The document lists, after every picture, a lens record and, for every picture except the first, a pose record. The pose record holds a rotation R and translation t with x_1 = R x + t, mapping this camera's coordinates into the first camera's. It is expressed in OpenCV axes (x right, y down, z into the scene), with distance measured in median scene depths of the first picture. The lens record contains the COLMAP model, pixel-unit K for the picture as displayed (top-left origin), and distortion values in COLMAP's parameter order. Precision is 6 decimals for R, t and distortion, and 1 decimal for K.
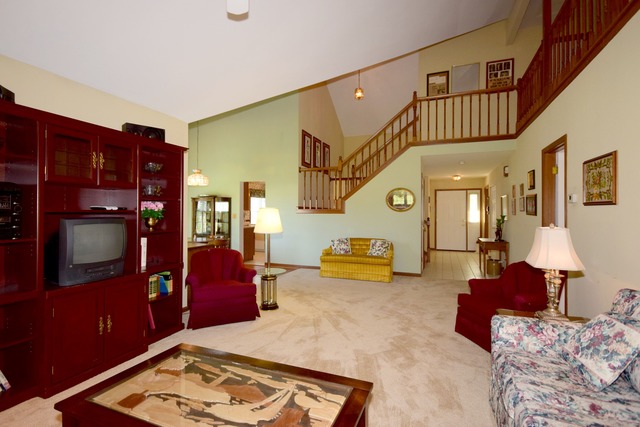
lens RADIAL K [[310.8, 0, 317.9], [0, 310.8, 210.4], [0, 0, 1]] dist [0.000469, -0.000928]
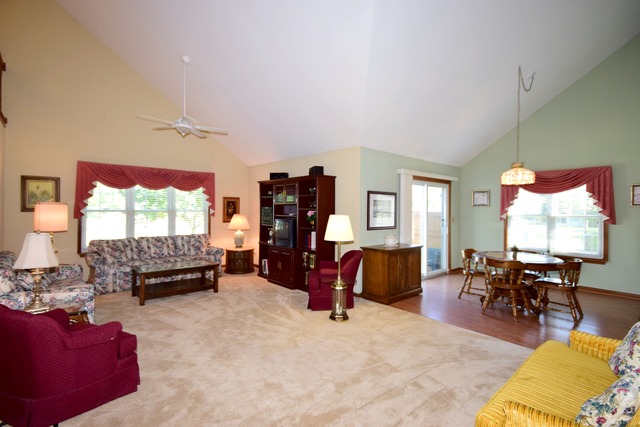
lens RADIAL K [[310.8, 0, 311.3], [0, 310.8, 211.9], [0, 0, 1]] dist [0.000469, -0.000928]
pose [[-0.454342, 0.000267, -0.890827, 0.425450], [-0.006155, 0.999975, 0.003439, -0.012289], [0.890806, 0.007046, -0.454329, 0.777131]]
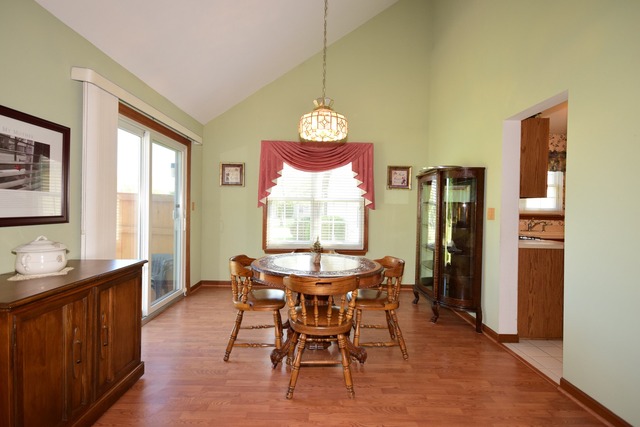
lens RADIAL K [[310.8, 0, 318.1], [0, 310.8, 210.4], [0, 0, 1]] dist [0.000469, -0.000928]
pose [[0.397677, 0.009421, -0.917477, 0.002606], [-0.011834, 0.999917, 0.005138, 0.015105], [0.917449, 0.008814, 0.397755, 0.712962]]
